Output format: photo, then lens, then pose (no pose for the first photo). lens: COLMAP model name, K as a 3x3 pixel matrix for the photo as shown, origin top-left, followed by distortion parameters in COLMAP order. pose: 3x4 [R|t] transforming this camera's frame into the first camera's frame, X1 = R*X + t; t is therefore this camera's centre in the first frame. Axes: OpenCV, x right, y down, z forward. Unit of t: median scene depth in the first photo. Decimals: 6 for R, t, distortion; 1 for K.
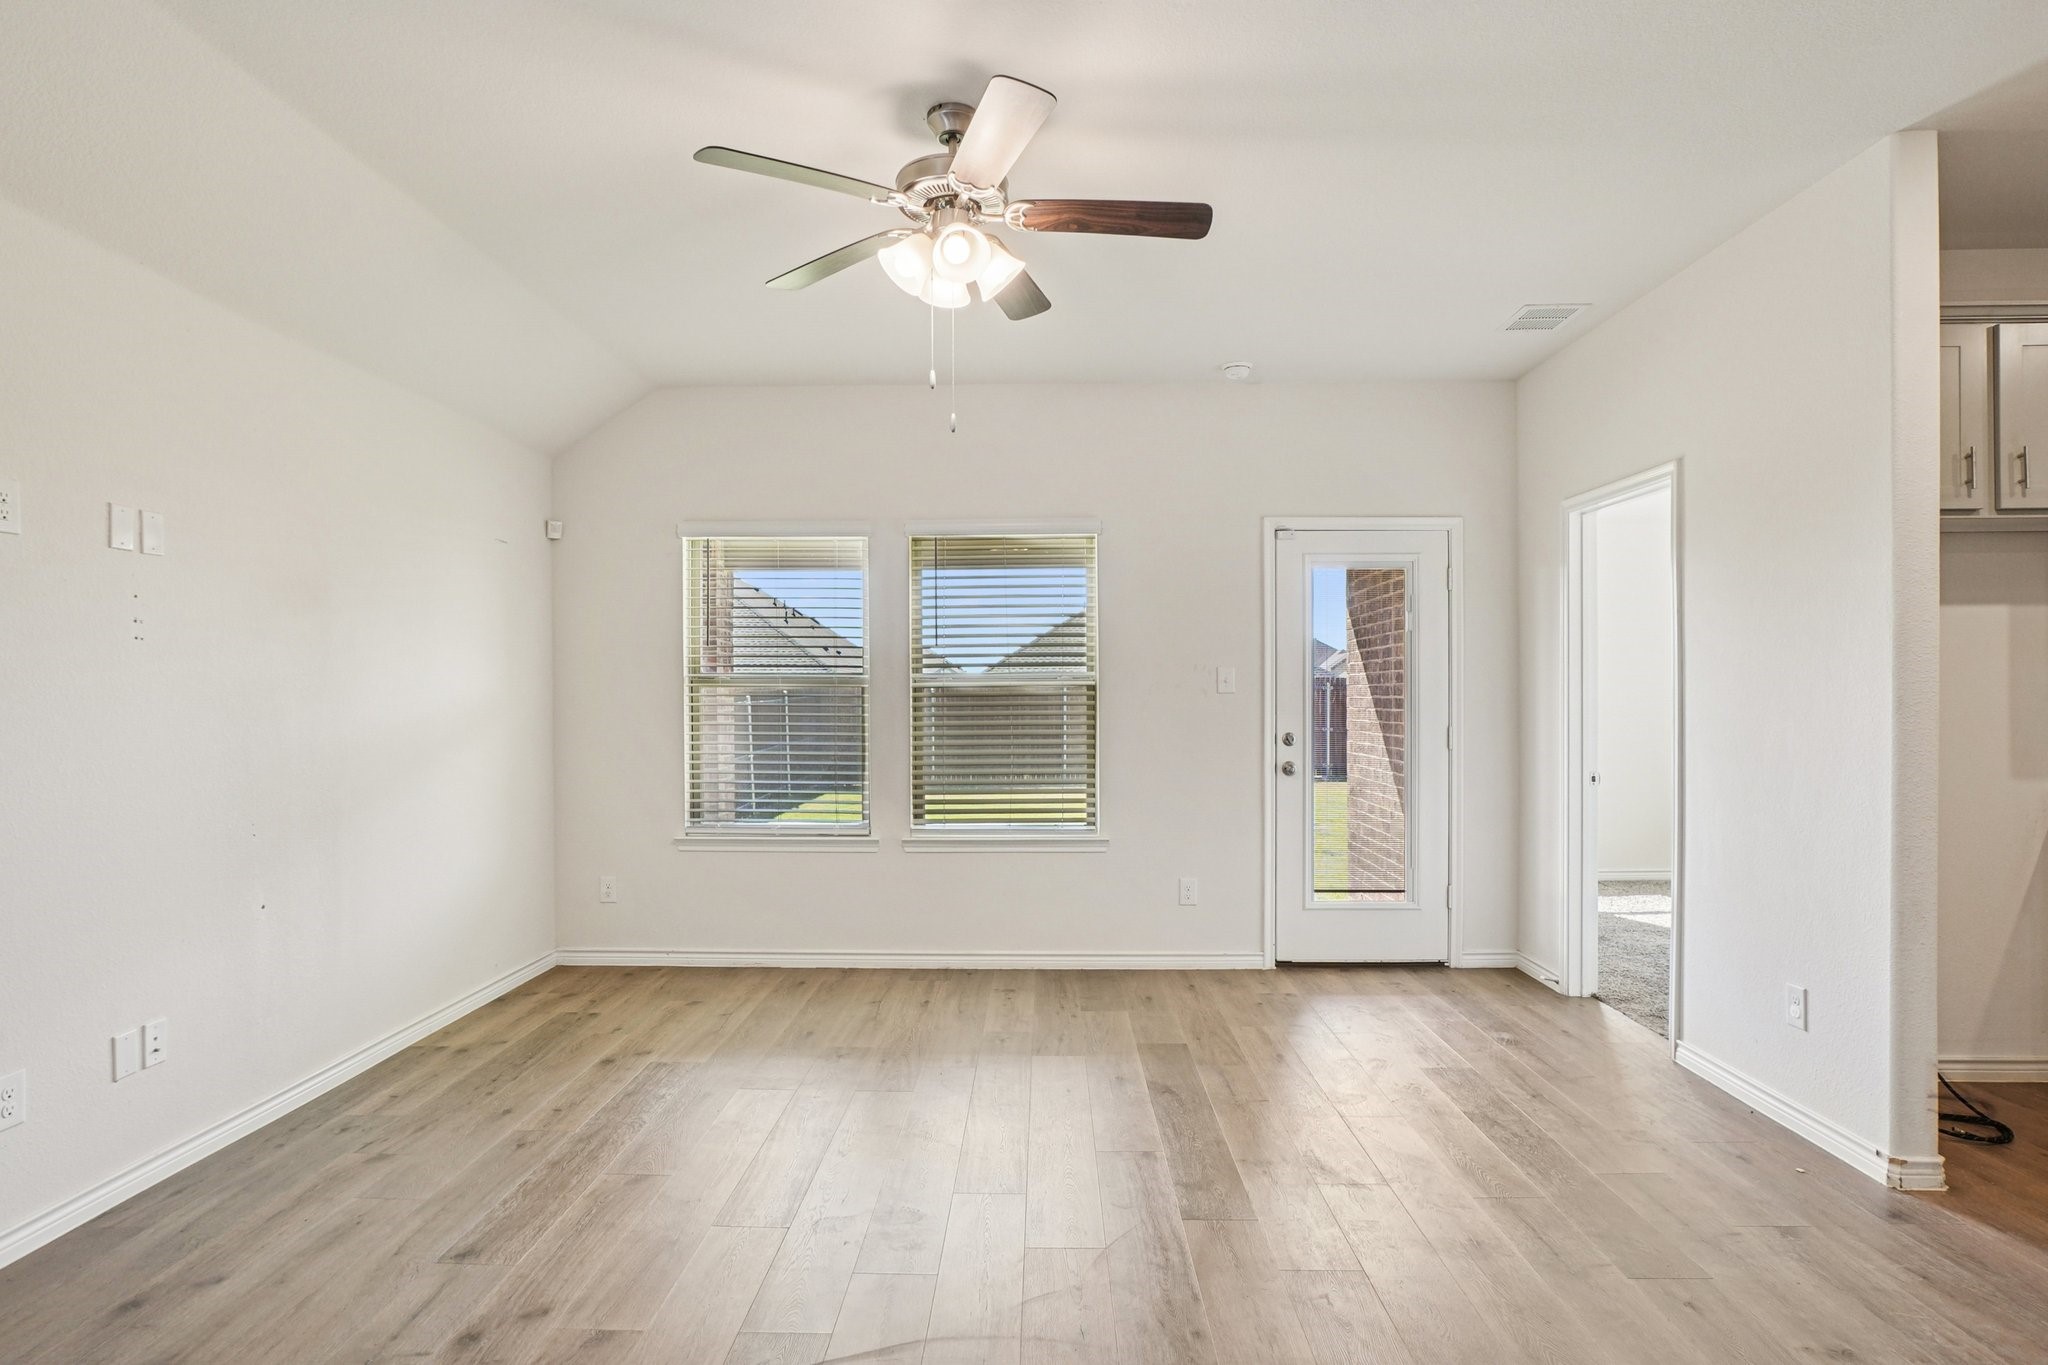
lens RADIAL K [[1106.0, 0, 1030.1], [0, 1106.0, 698.0], [0, 0, 1]] dist [-0.002773, 0.000870]
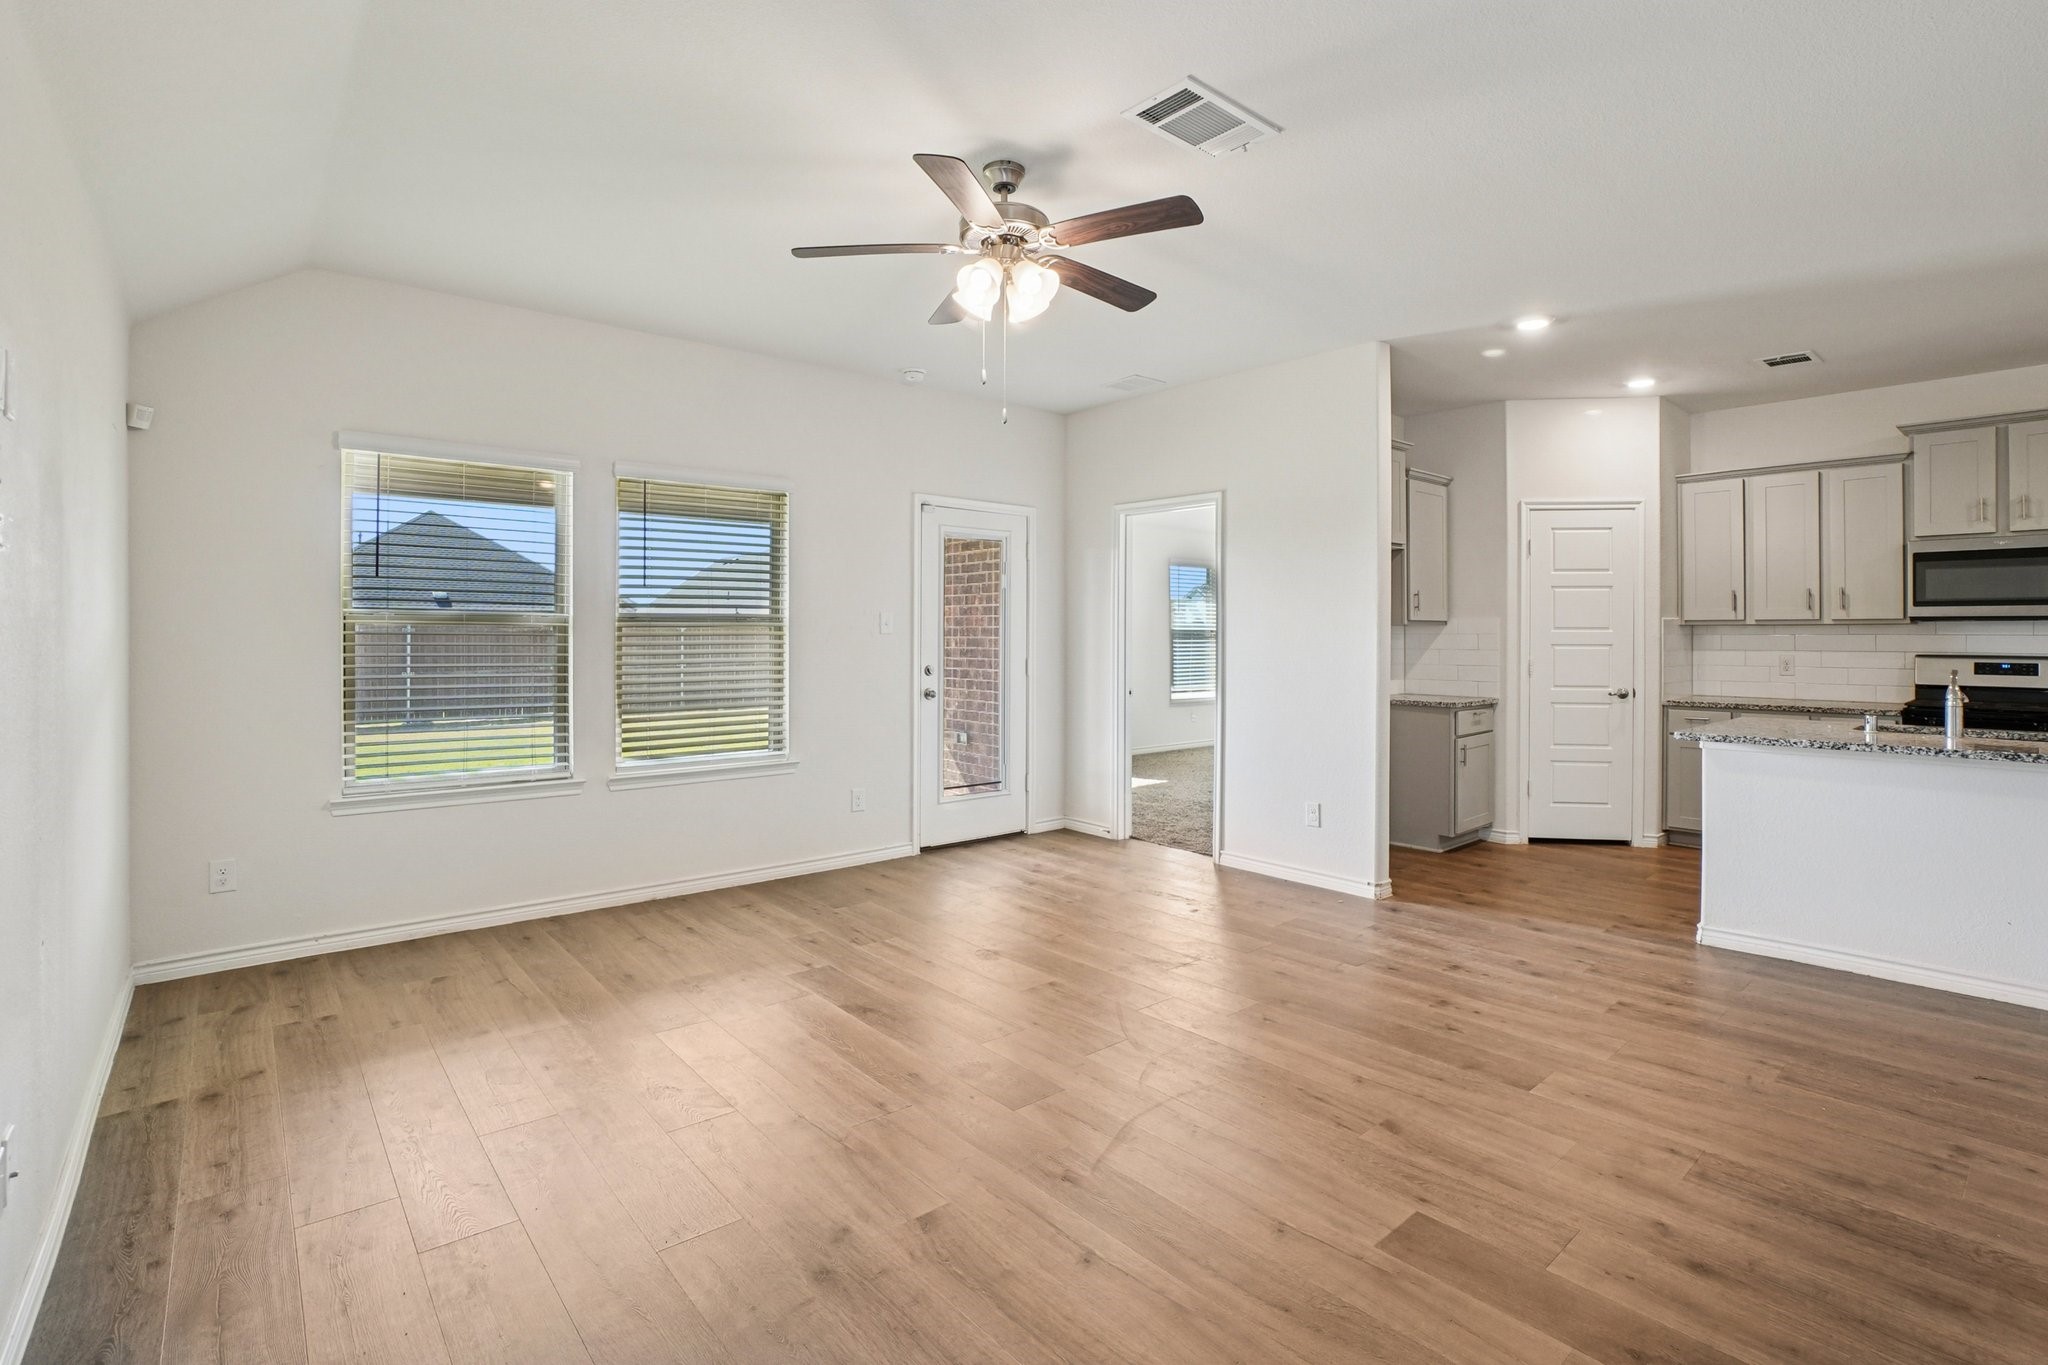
lens RADIAL K [[944.8, 0, 1072.3], [0, 944.8, 623.6], [0, 0, 1]] dist [-0.002561, 0.000839]
pose [[0.745857, 0.012628, 0.665986, -0.387502], [-0.001502, 0.999850, -0.017276, 0.002470], [-0.666104, 0.011886, 0.745764, 0.086572]]
